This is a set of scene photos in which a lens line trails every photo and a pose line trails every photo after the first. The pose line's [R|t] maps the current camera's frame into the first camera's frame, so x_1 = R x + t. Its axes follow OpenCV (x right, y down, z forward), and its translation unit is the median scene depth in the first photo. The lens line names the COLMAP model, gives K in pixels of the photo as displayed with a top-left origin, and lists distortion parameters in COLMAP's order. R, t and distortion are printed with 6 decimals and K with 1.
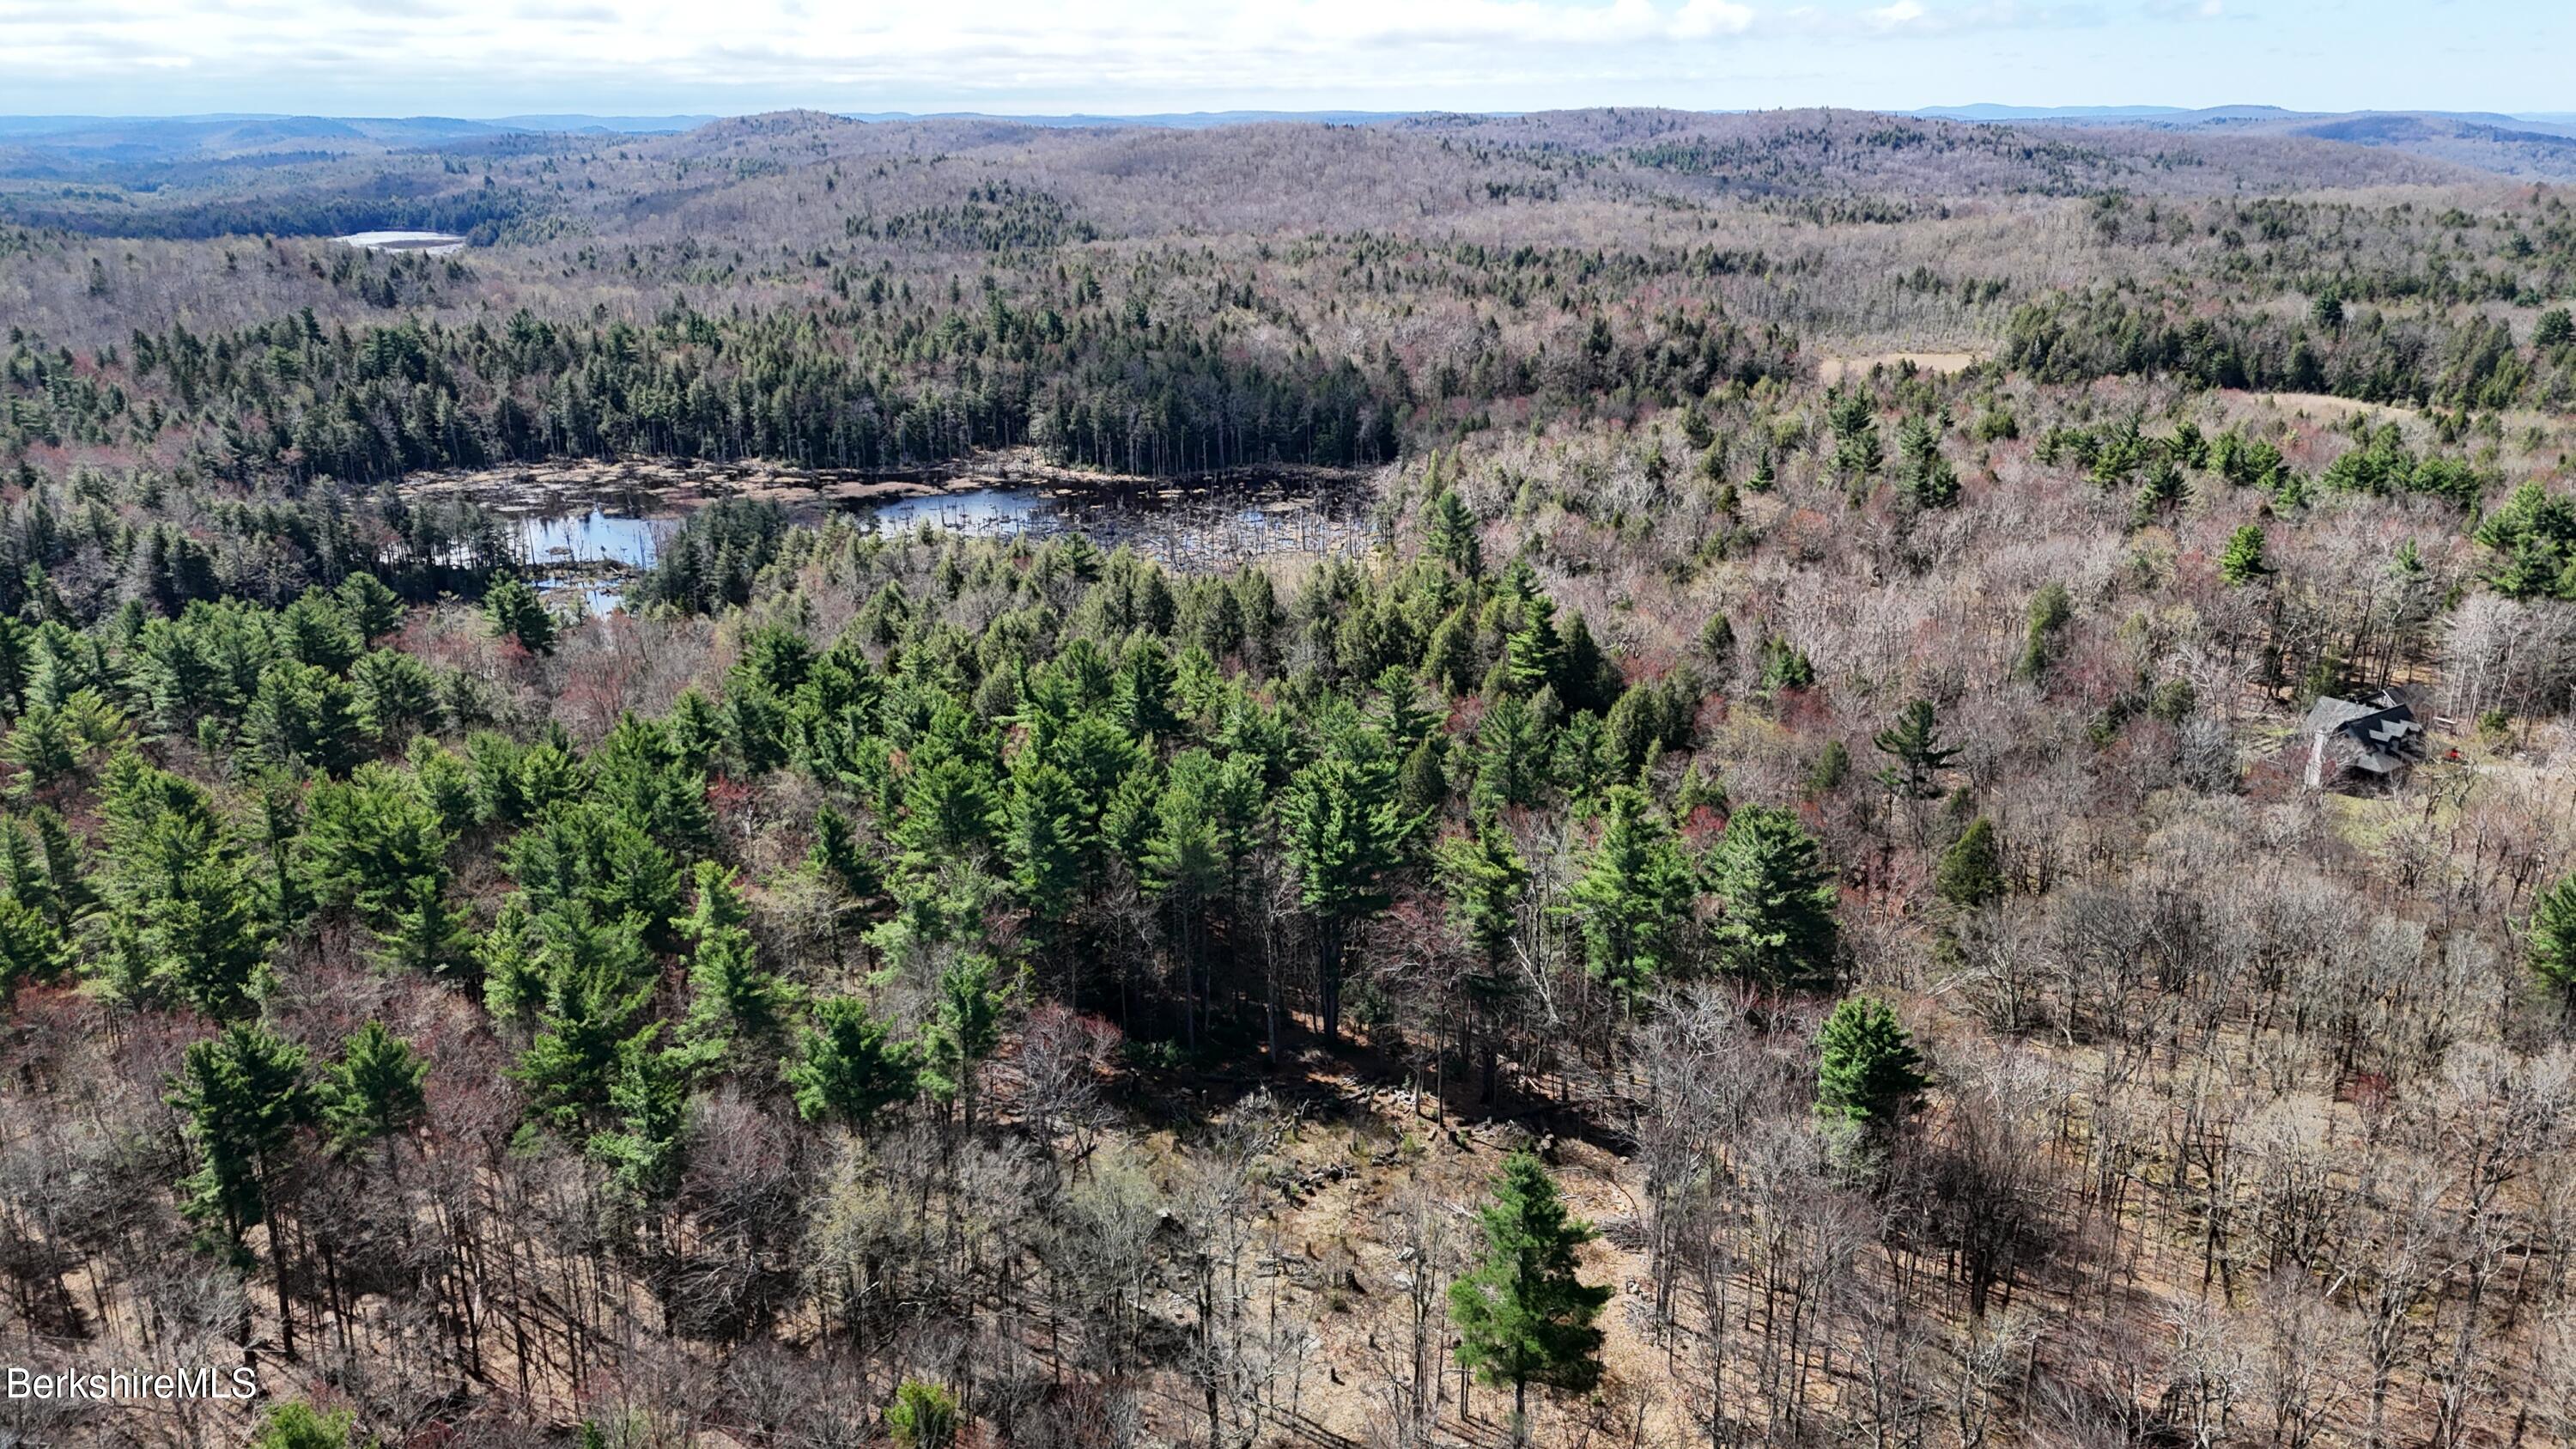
lens RADIAL K [[1884.1, 0, 1299.0], [0, 1884.1, 704.5], [0, 0, 1]] dist [0.075419, -0.082609]
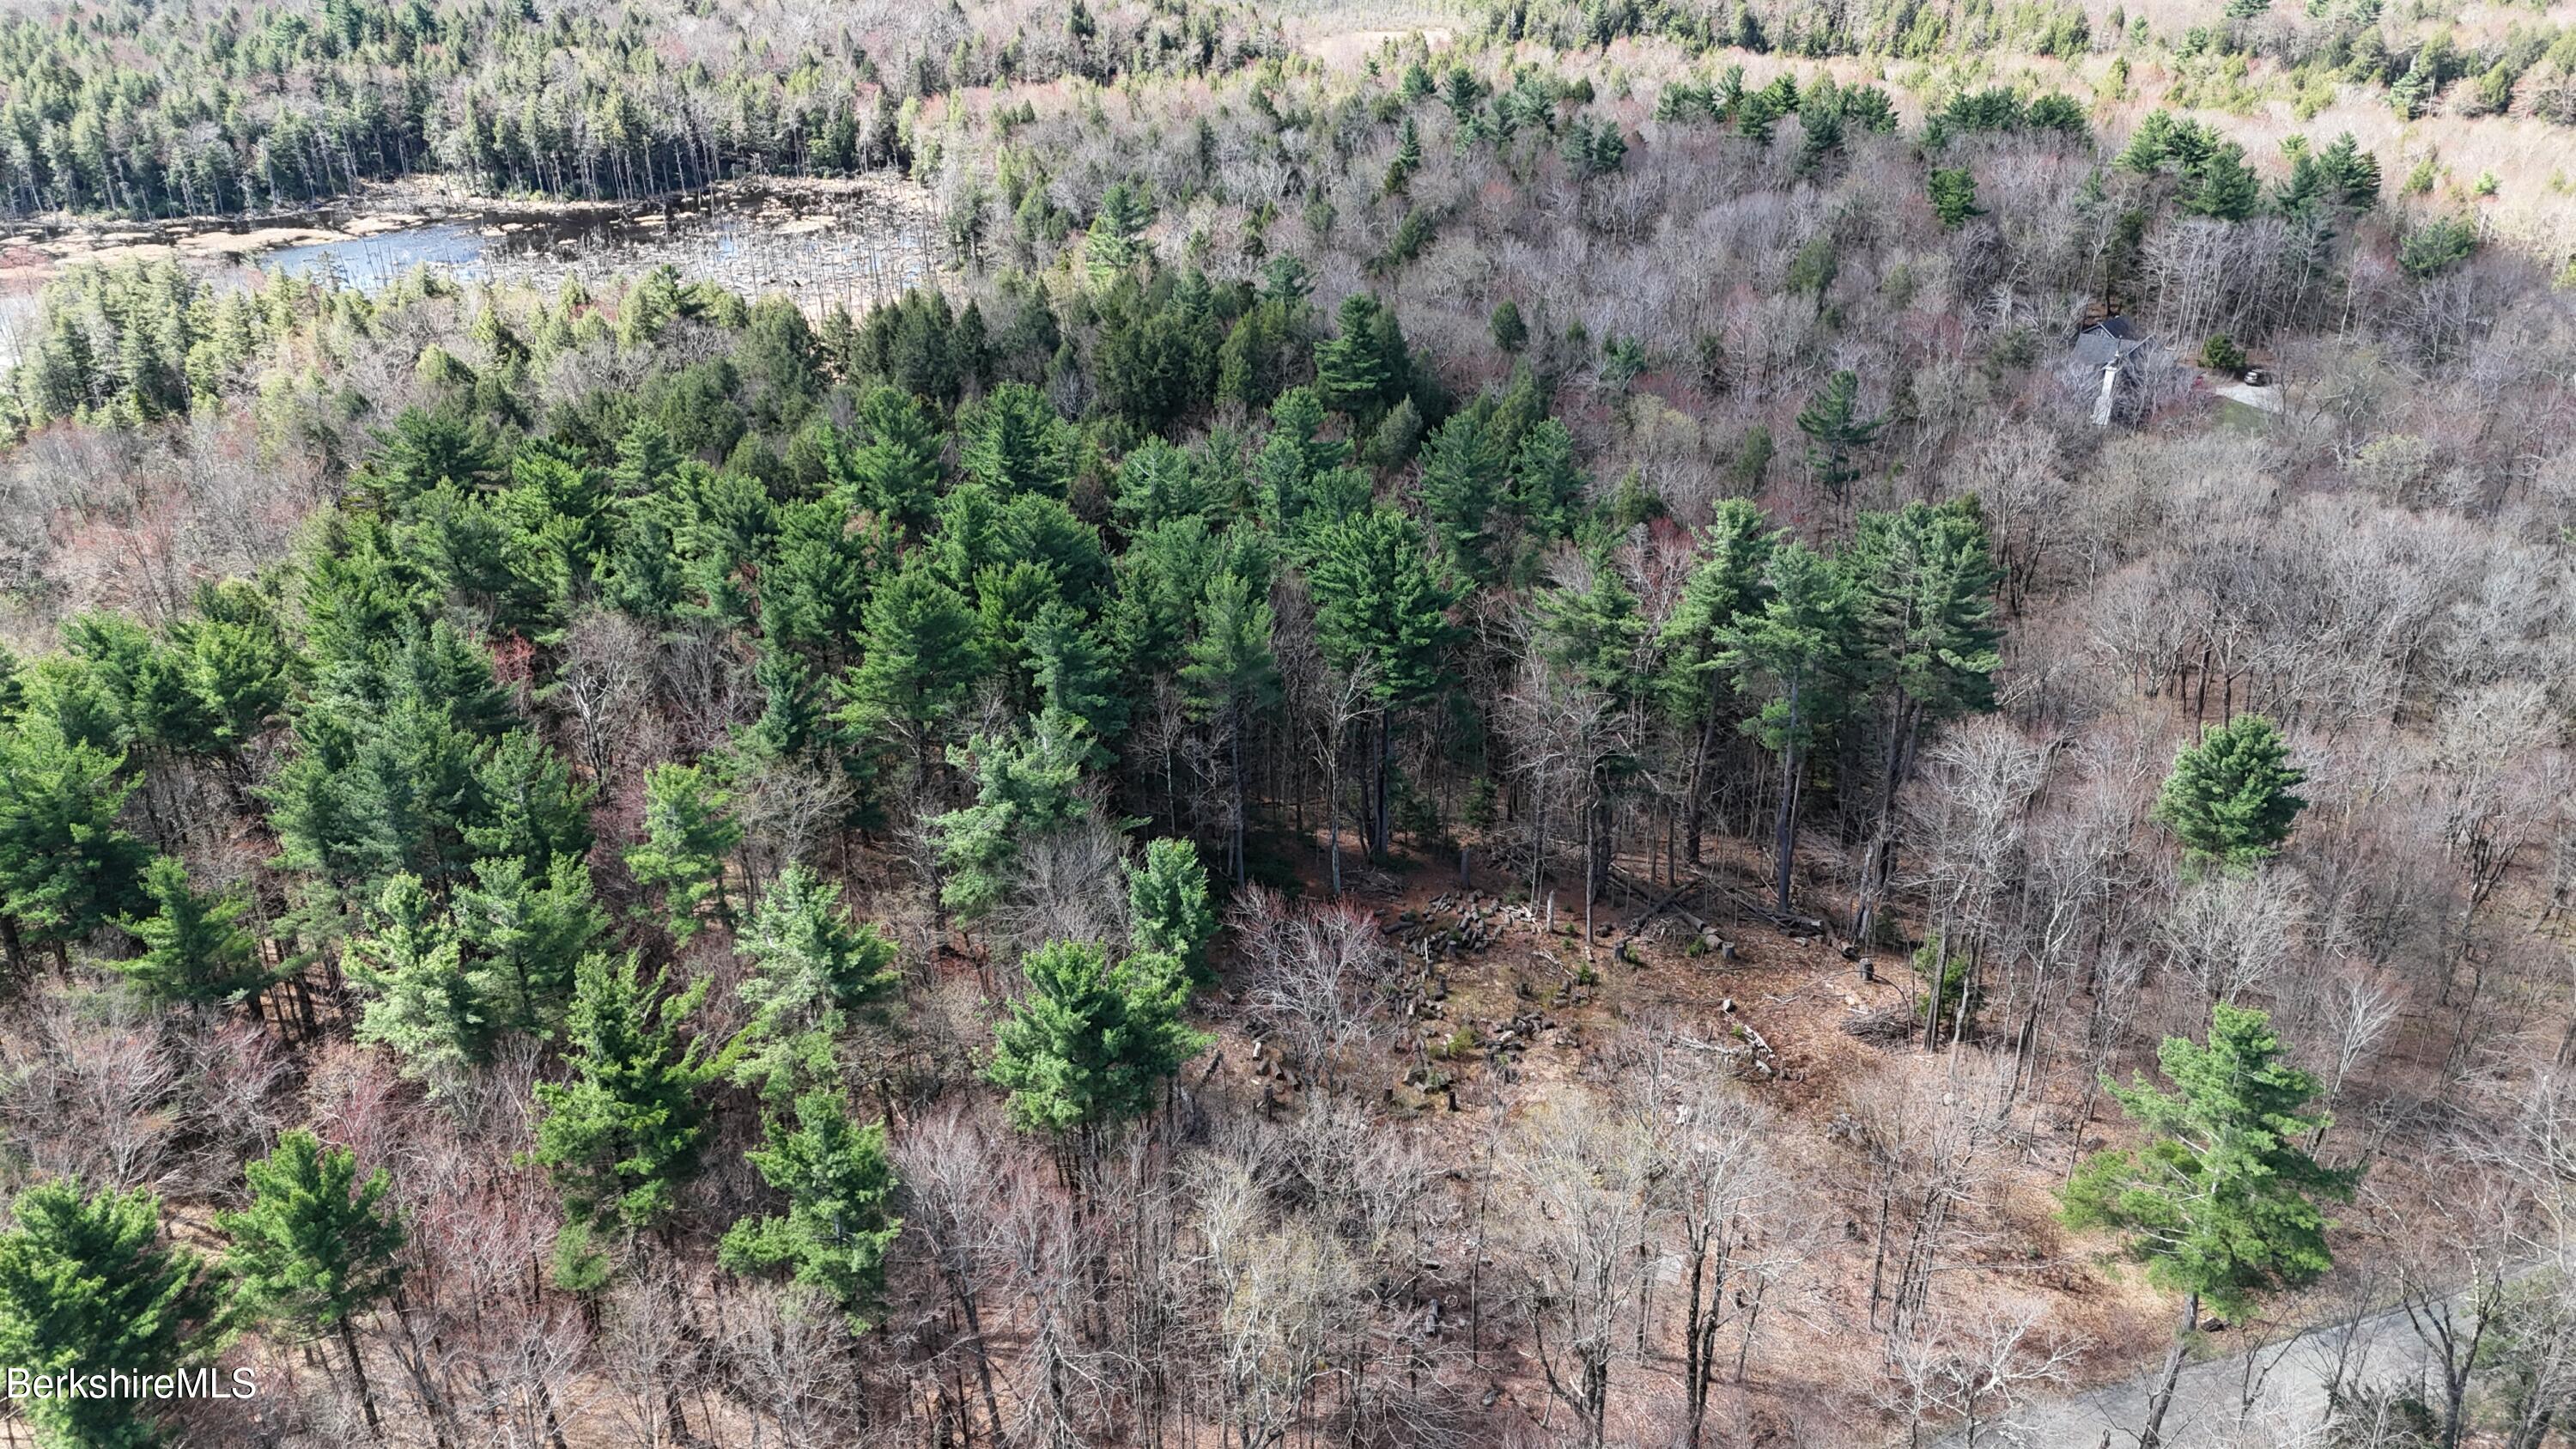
lens RADIAL K [[1884.1, 0, 1298.3], [0, 1884.1, 706.9], [0, 0, 1]] dist [0.075419, -0.082609]
pose [[0.940199, -0.145699, 0.307893, -0.170072], [0.100335, 0.982259, 0.158427, -0.011303], [-0.325514, -0.118060, 0.938138, 0.175410]]
